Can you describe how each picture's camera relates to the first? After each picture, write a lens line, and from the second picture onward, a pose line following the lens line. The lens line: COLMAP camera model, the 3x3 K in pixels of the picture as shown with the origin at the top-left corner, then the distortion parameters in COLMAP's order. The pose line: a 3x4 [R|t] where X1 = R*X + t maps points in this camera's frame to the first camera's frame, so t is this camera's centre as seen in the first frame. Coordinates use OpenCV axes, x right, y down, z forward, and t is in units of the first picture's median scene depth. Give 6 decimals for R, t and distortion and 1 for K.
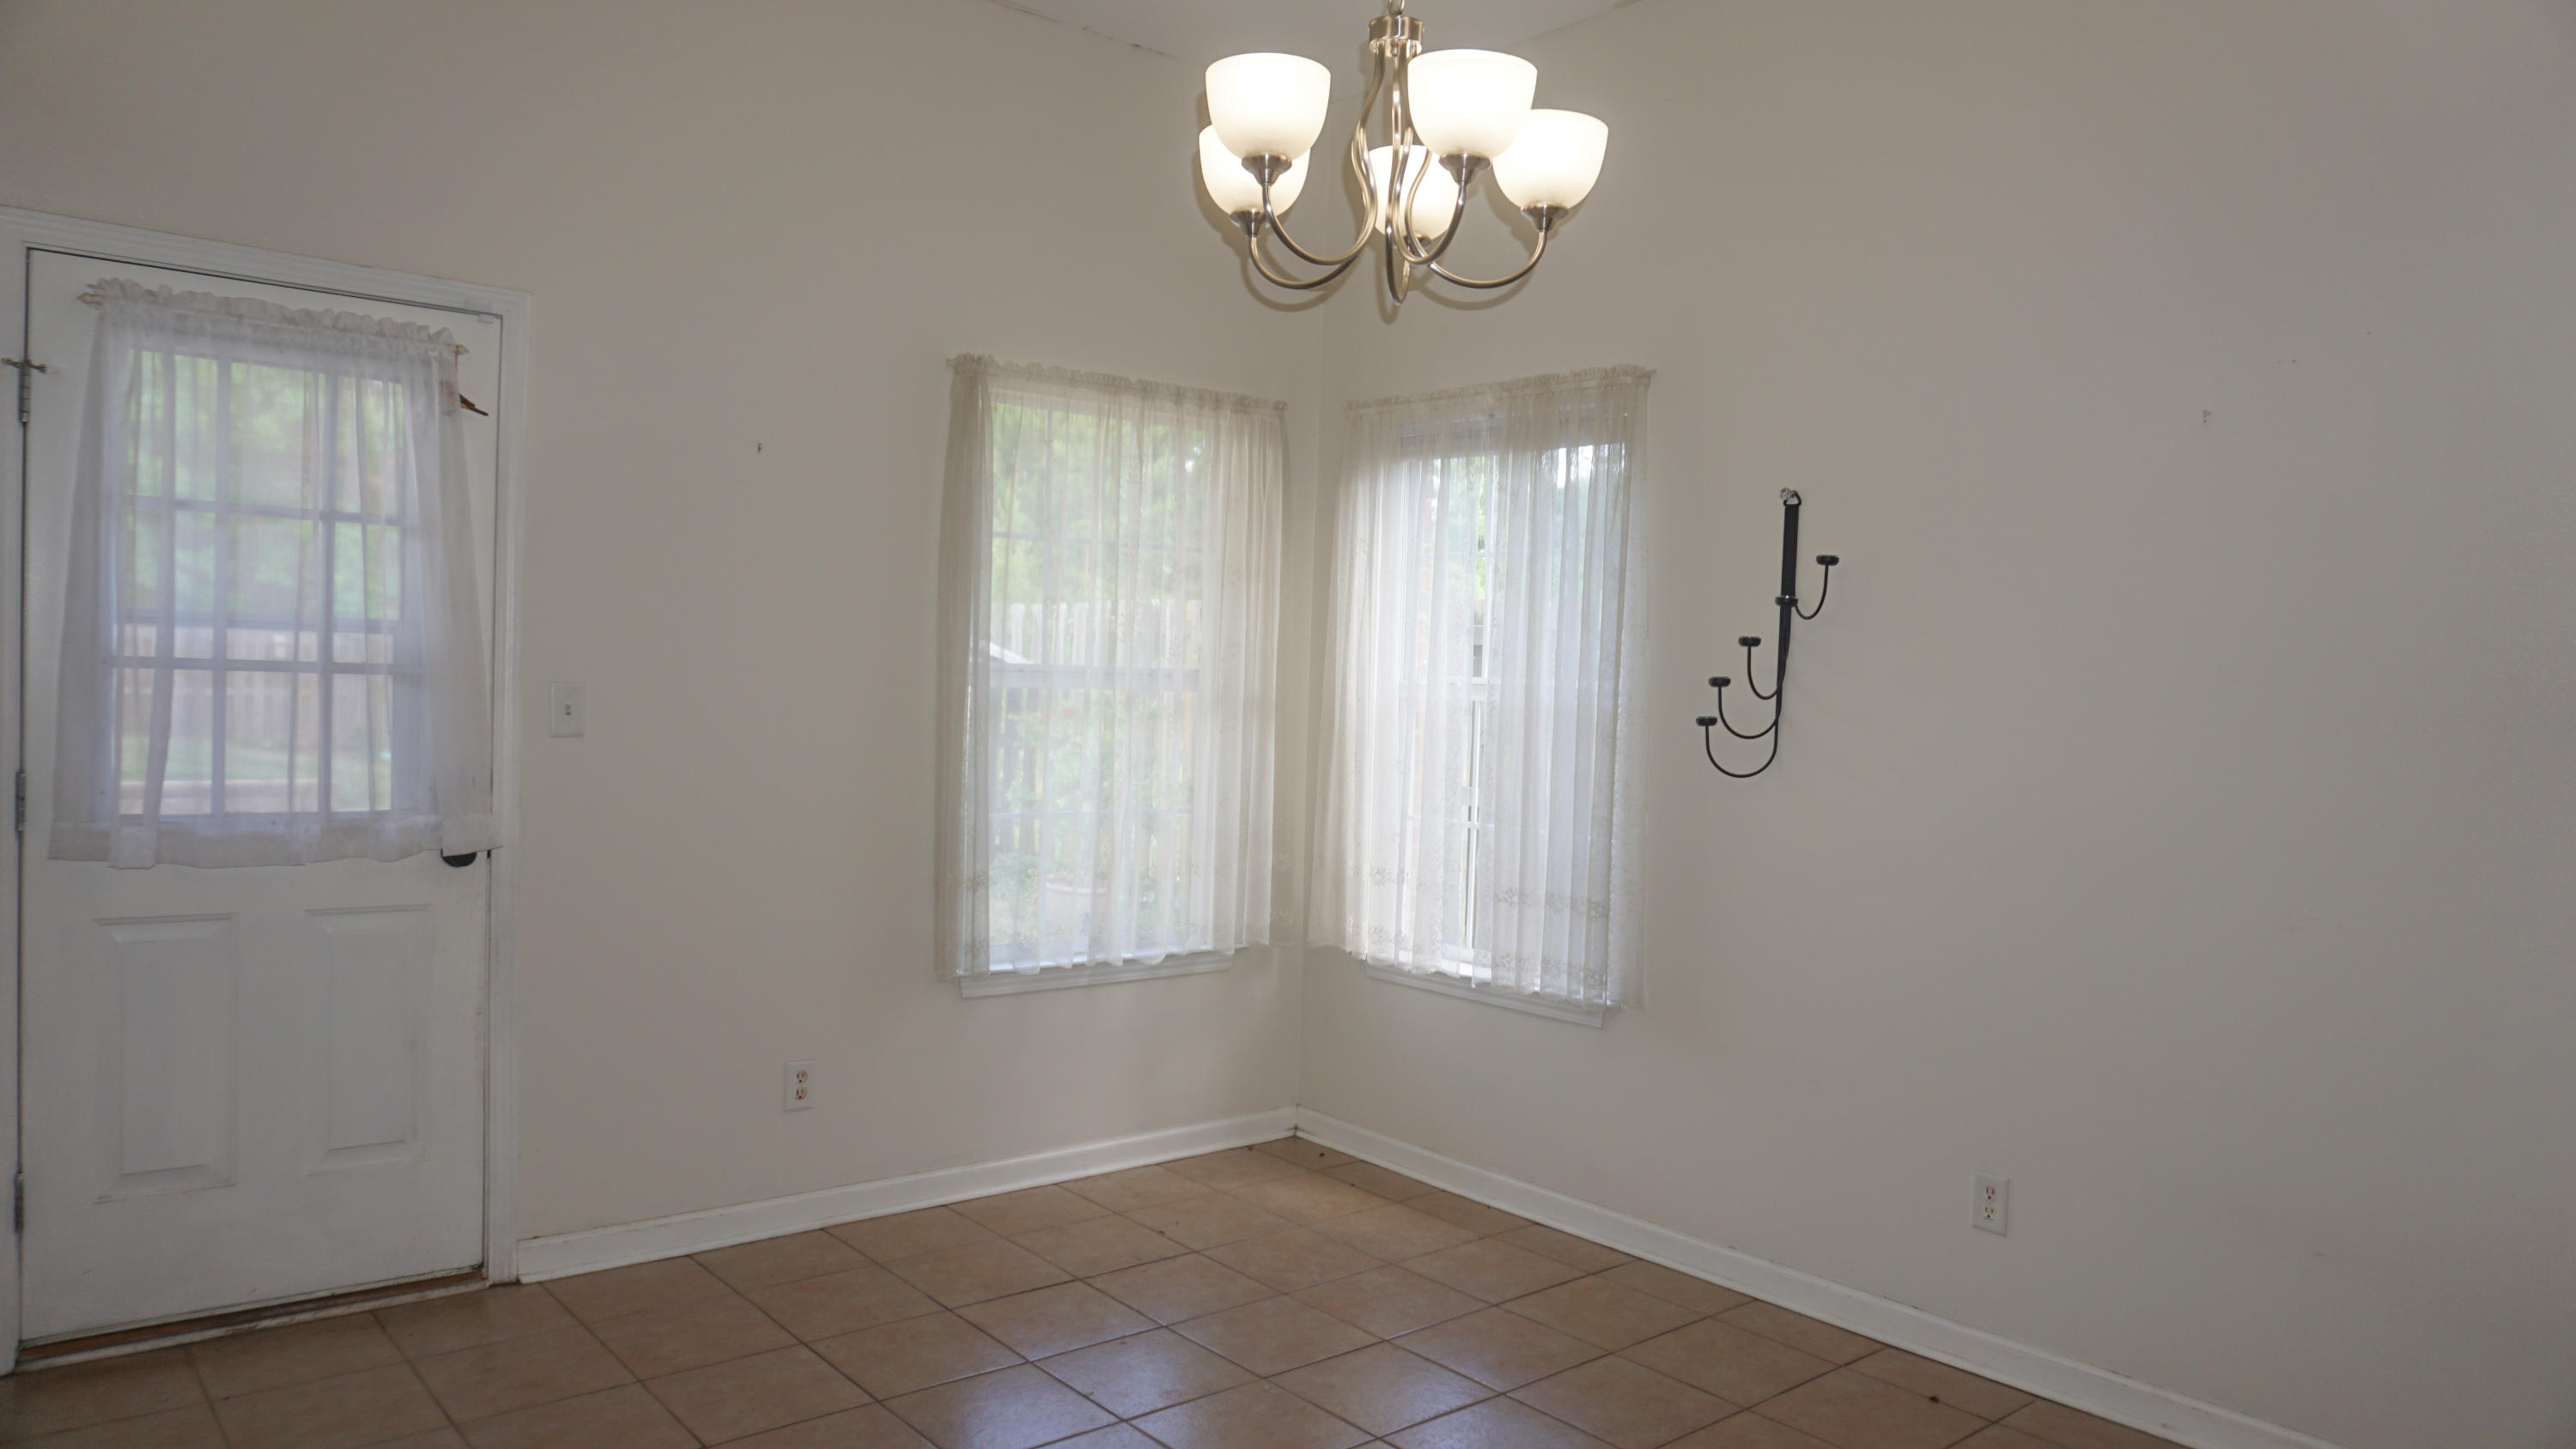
lens RADIAL K [[1717.0, 0, 1288.0], [0, 1717.0, 724.5], [0, 0, 1]] dist [-0.002268, 0.000032]
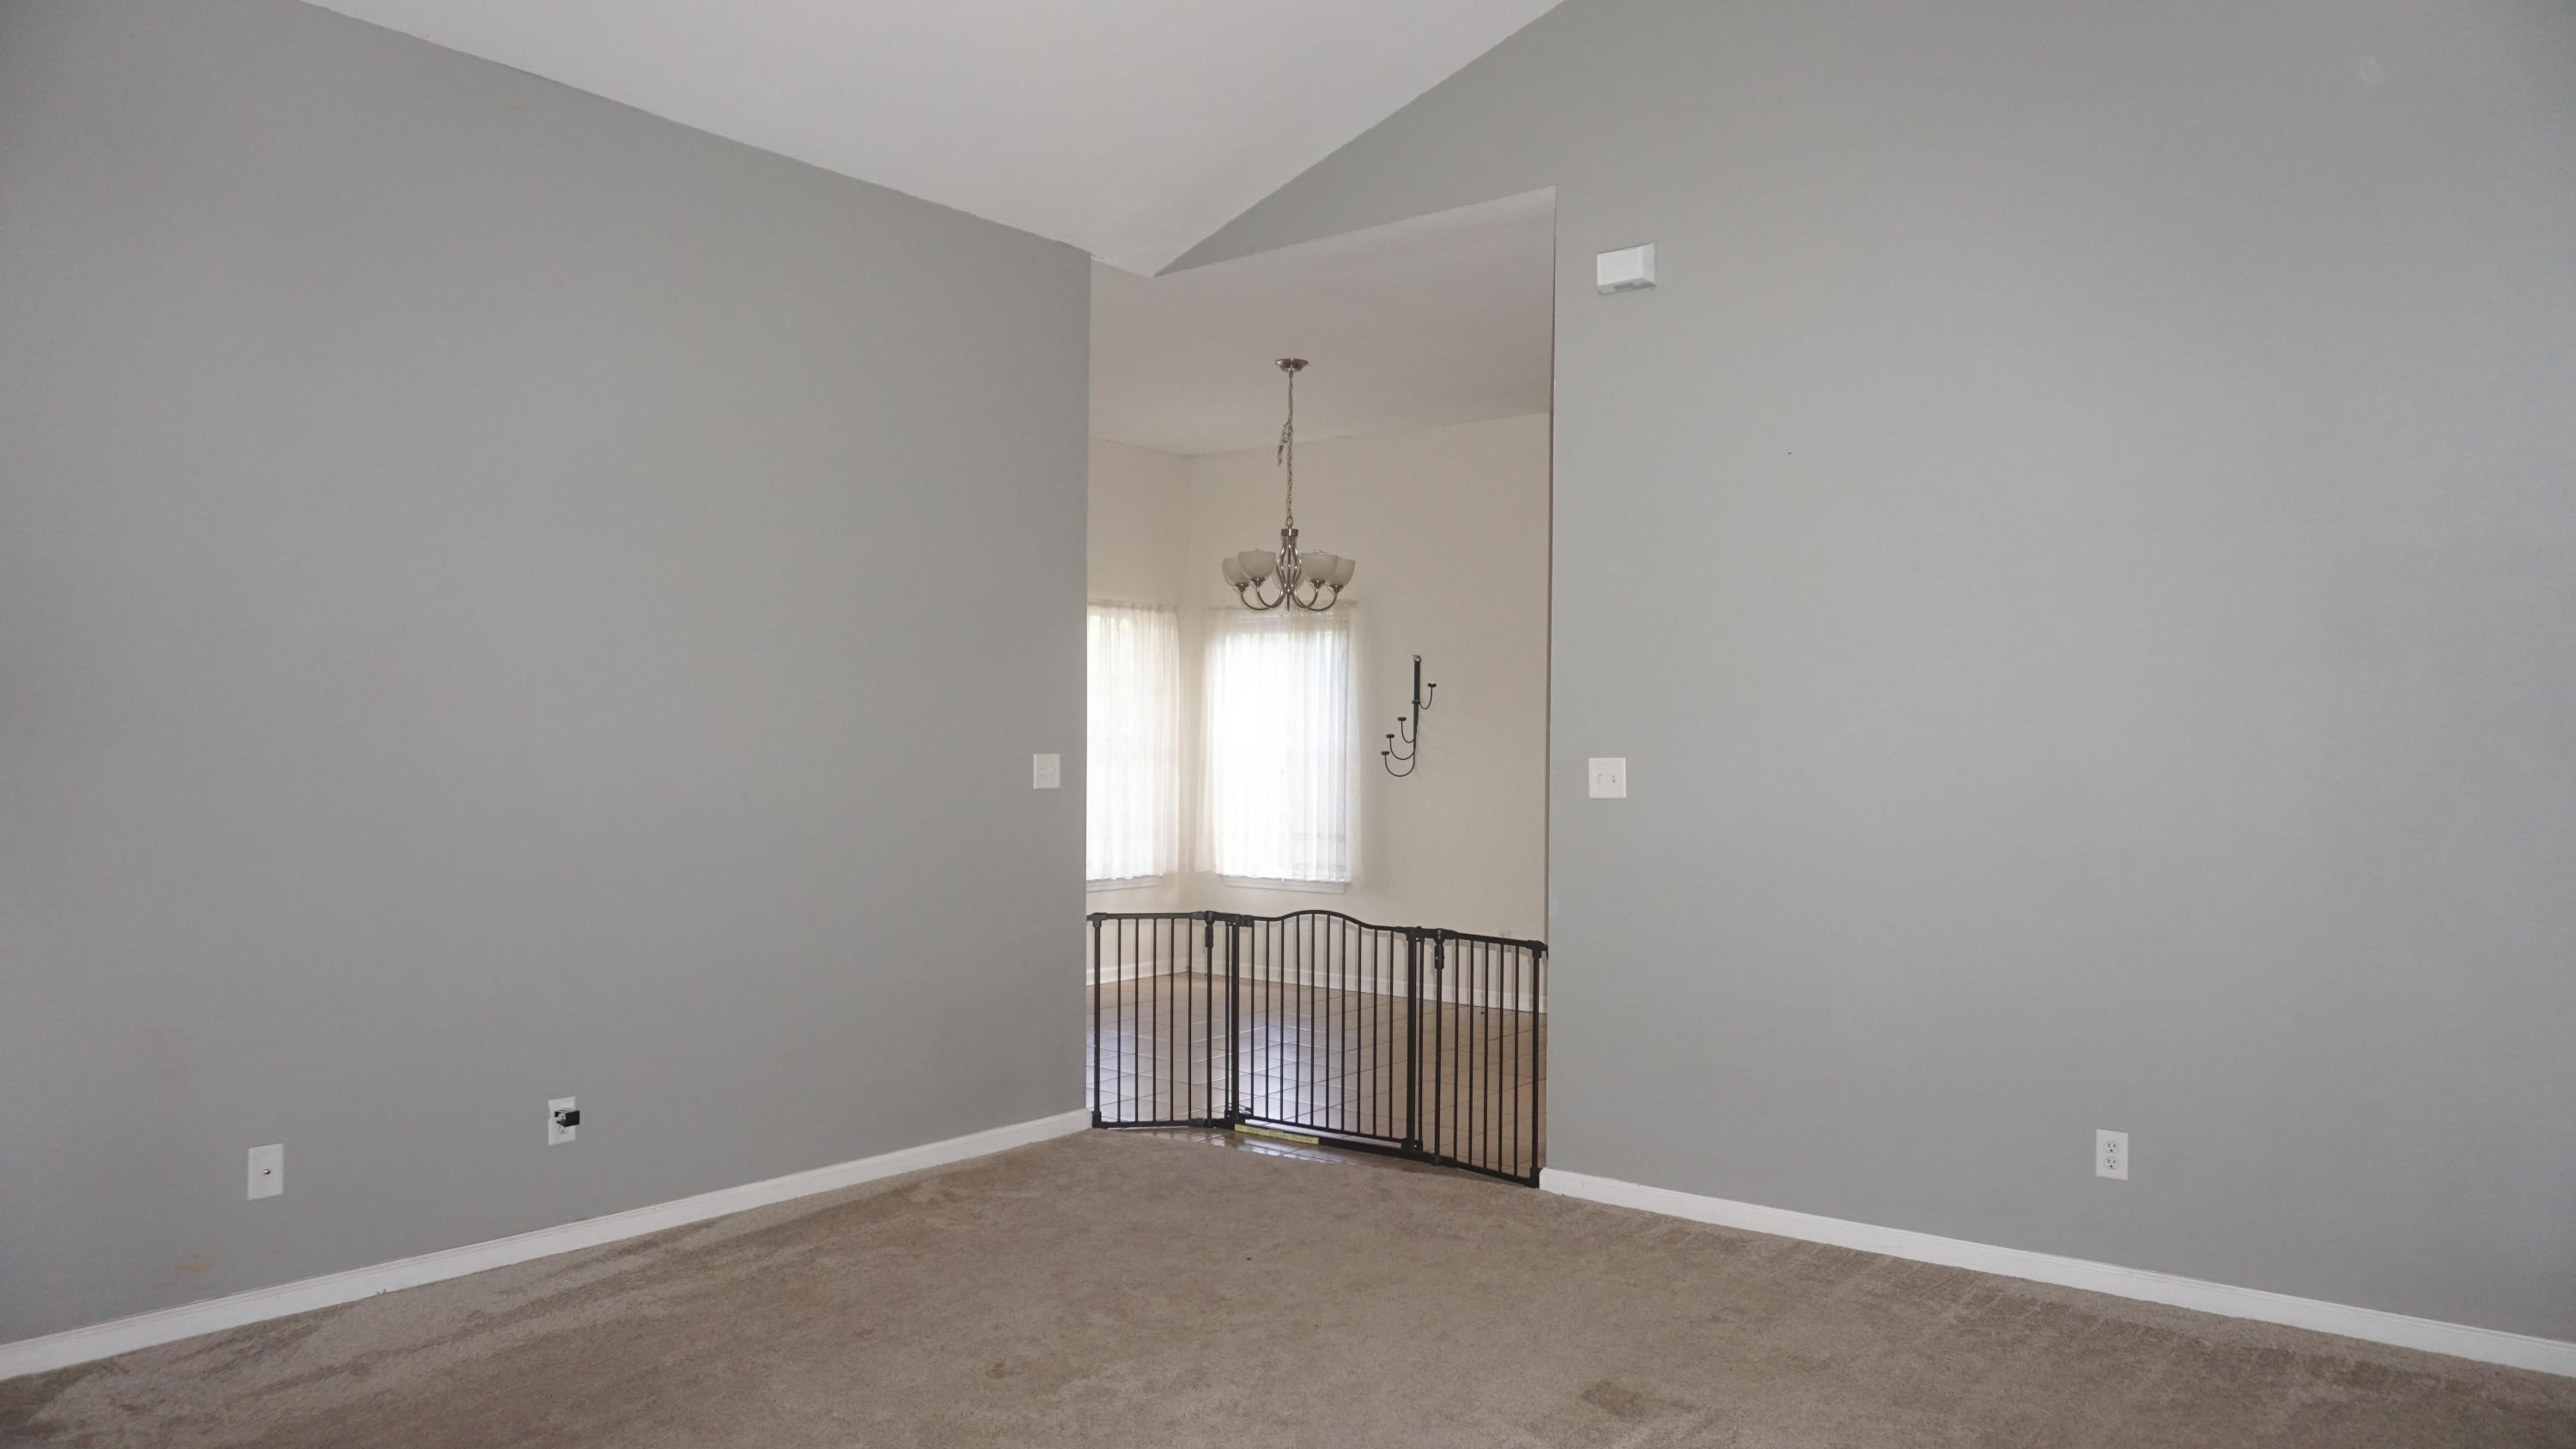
lens RADIAL K [[1717.0, 0, 1288.0], [0, 1717.0, 724.5], [0, 0, 1]] dist [-0.002268, 0.000032]
pose [[0.981834, -0.021939, 0.188467, -0.303429], [0.029223, 0.998926, -0.035956, 0.036482], [-0.187476, 0.040811, 0.981421, -1.182588]]
